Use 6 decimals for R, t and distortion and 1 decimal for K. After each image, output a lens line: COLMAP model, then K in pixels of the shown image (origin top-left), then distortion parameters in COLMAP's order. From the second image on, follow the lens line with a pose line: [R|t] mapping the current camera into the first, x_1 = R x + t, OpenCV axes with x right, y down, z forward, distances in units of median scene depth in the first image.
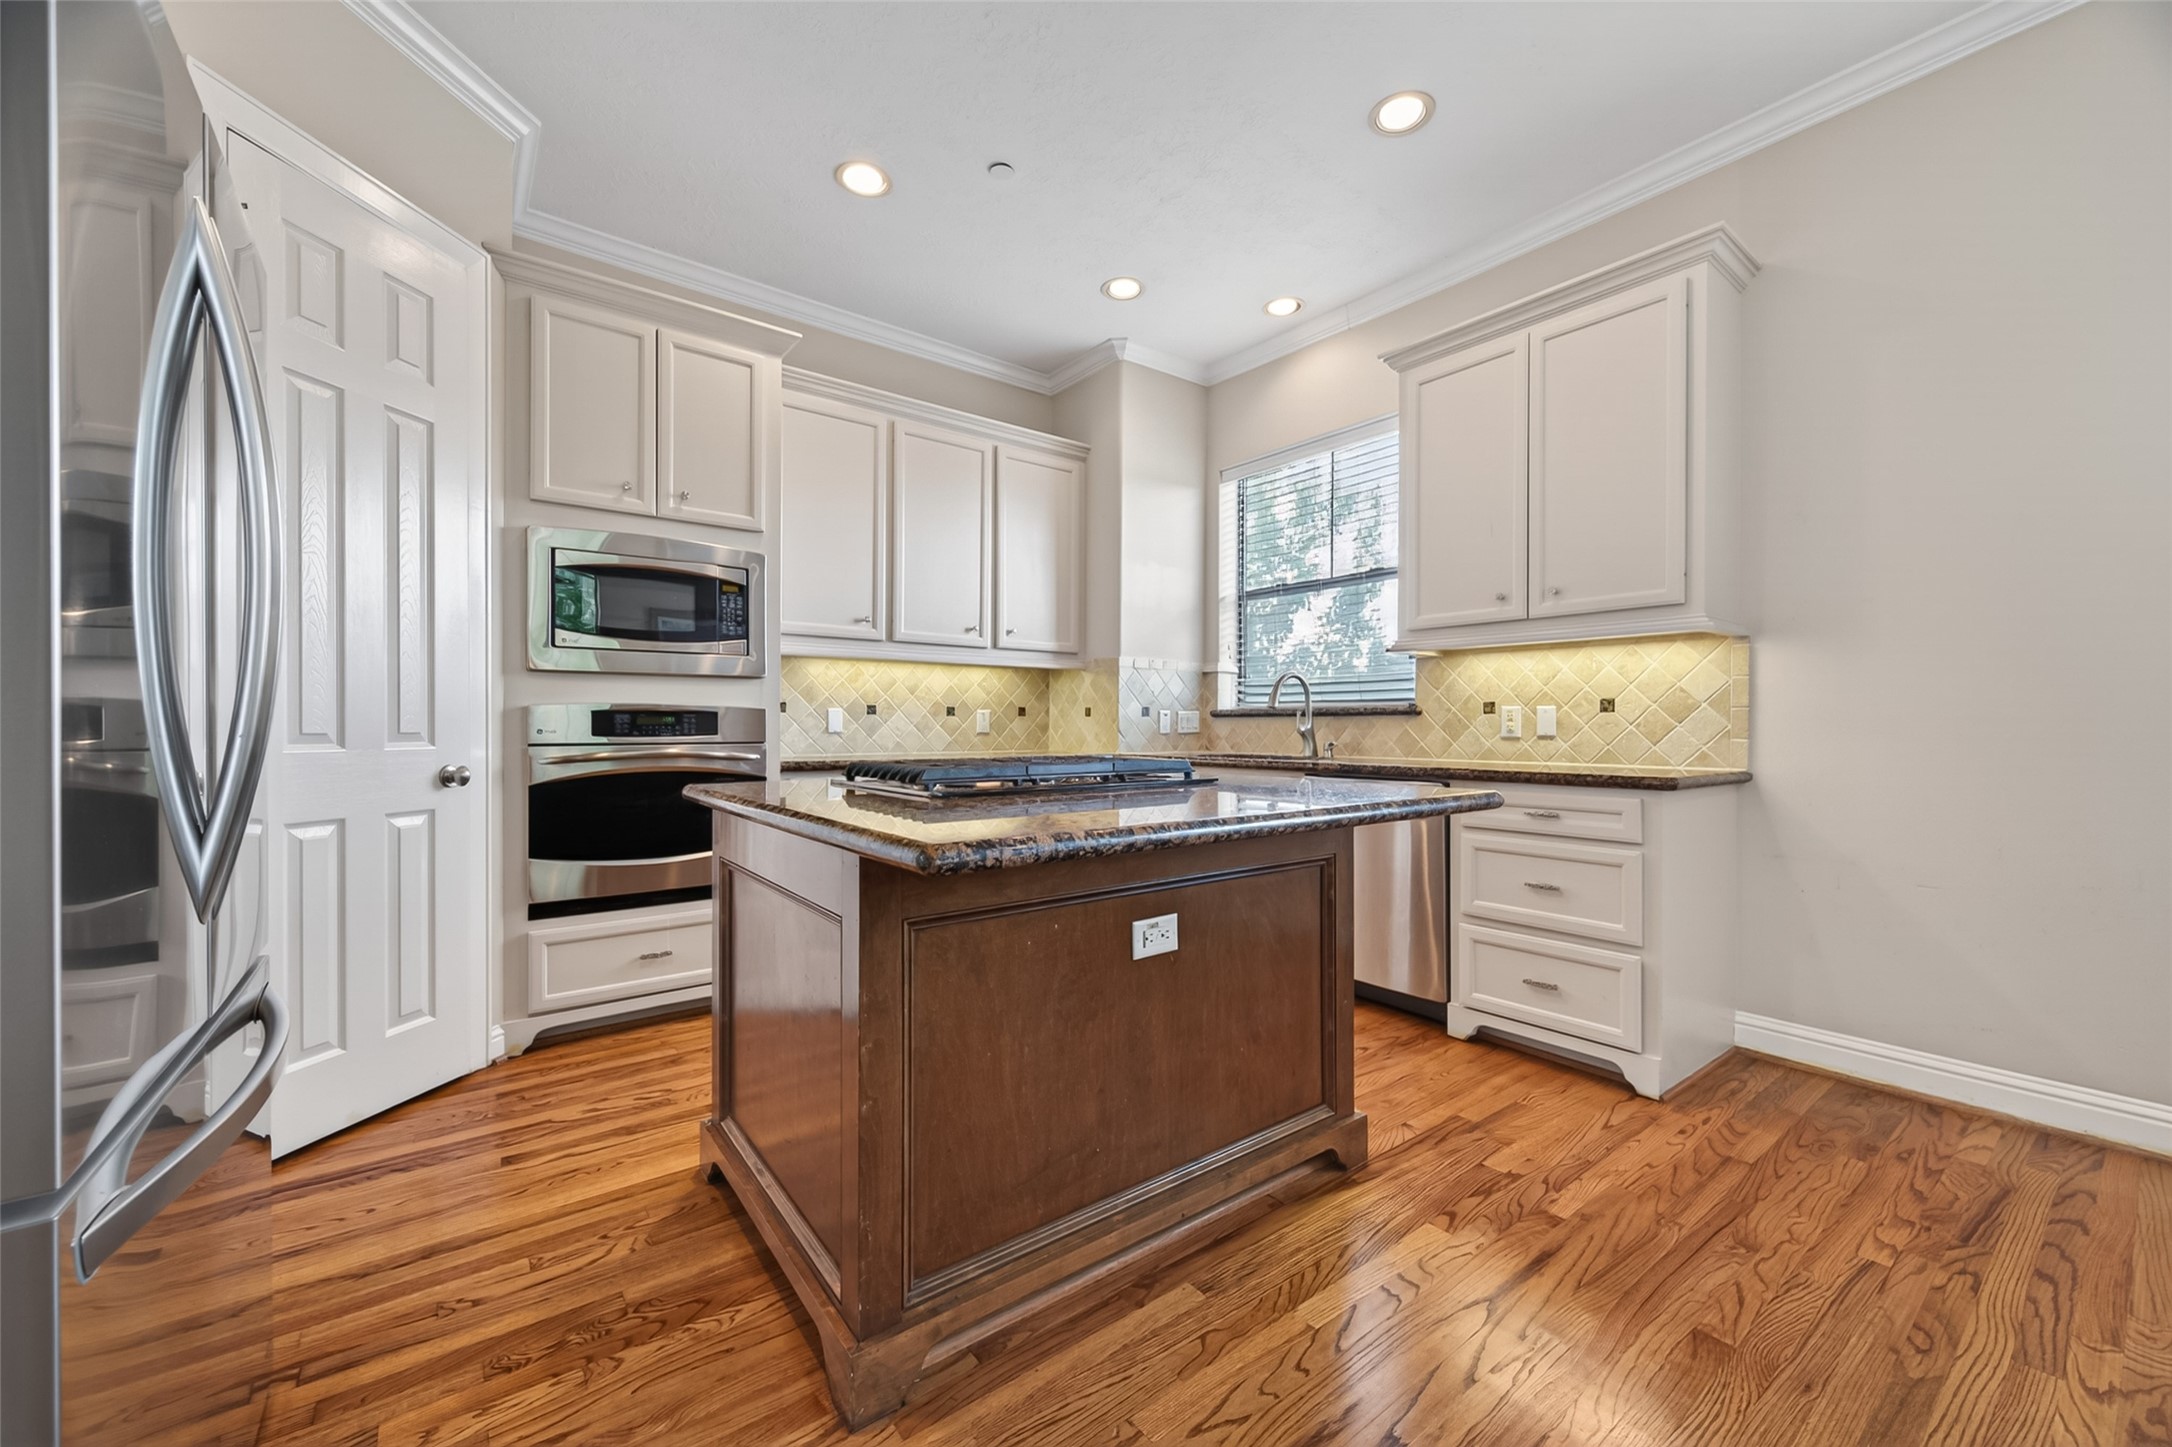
lens RADIAL K [[839.7, 0, 1090.4], [0, 839.7, 726.6], [0, 0, 1]] dist [0.003347, 0.000007]
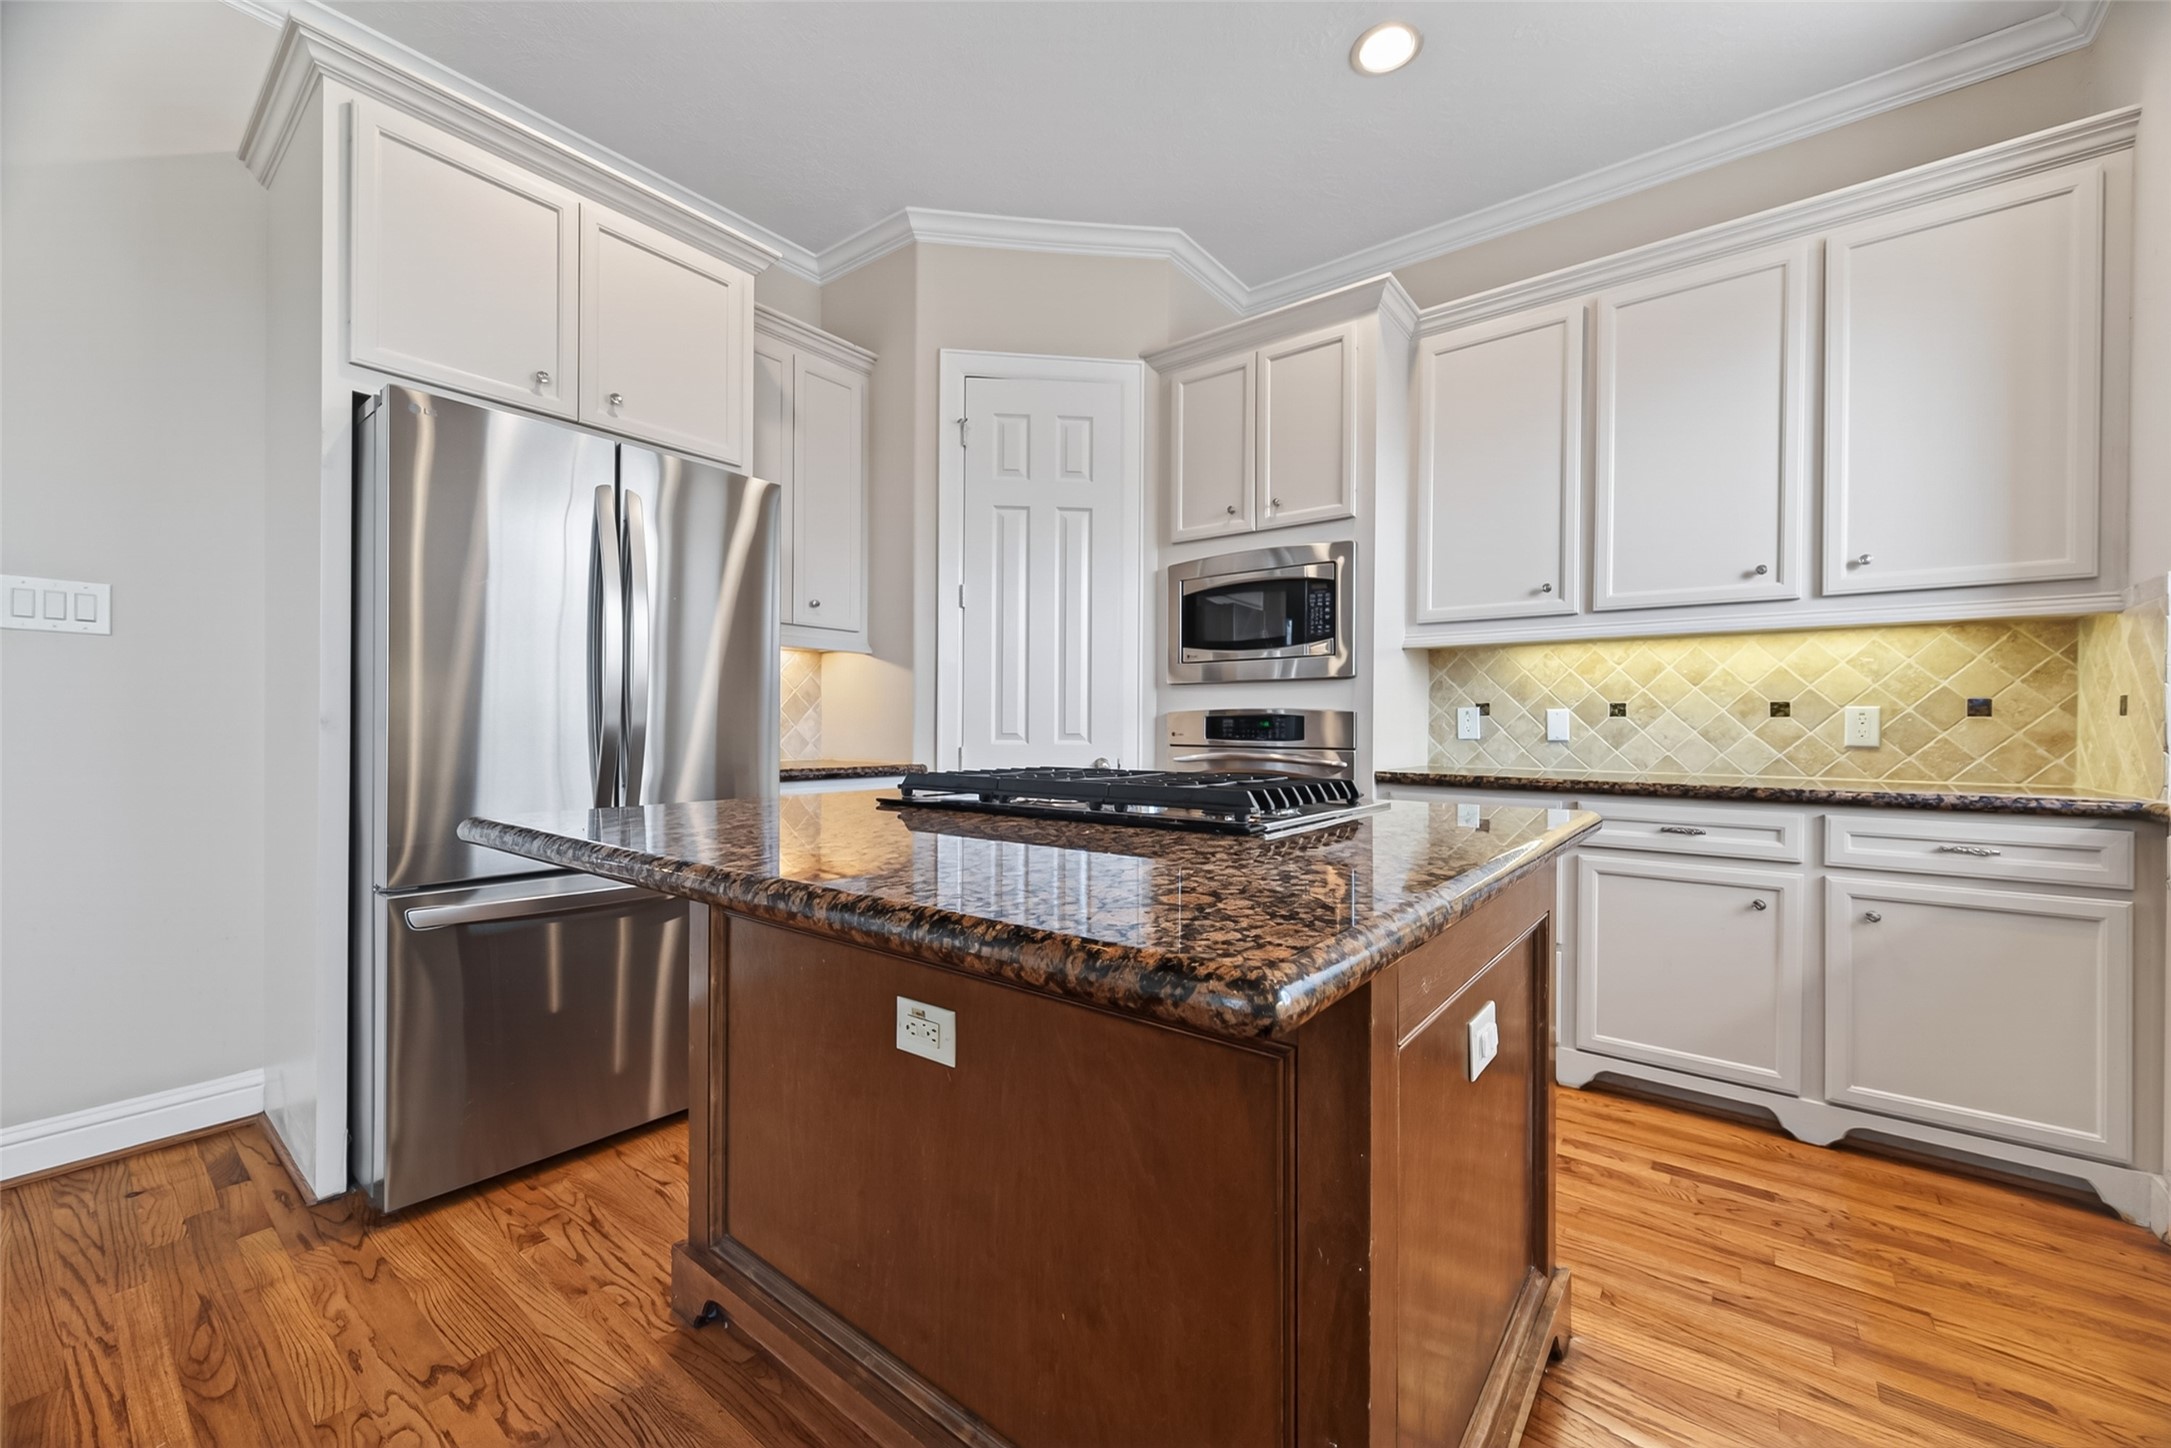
lens RADIAL K [[839.3, 0, 1084.5], [0, 839.3, 724.0], [0, 0, 1]] dist [0.003347, 0.000007]
pose [[0.251138, -0.003205, -0.967946, 0.435230], [-0.006848, 0.999964, -0.005088, -0.001862], [0.967927, 0.007906, 0.251107, 0.525225]]
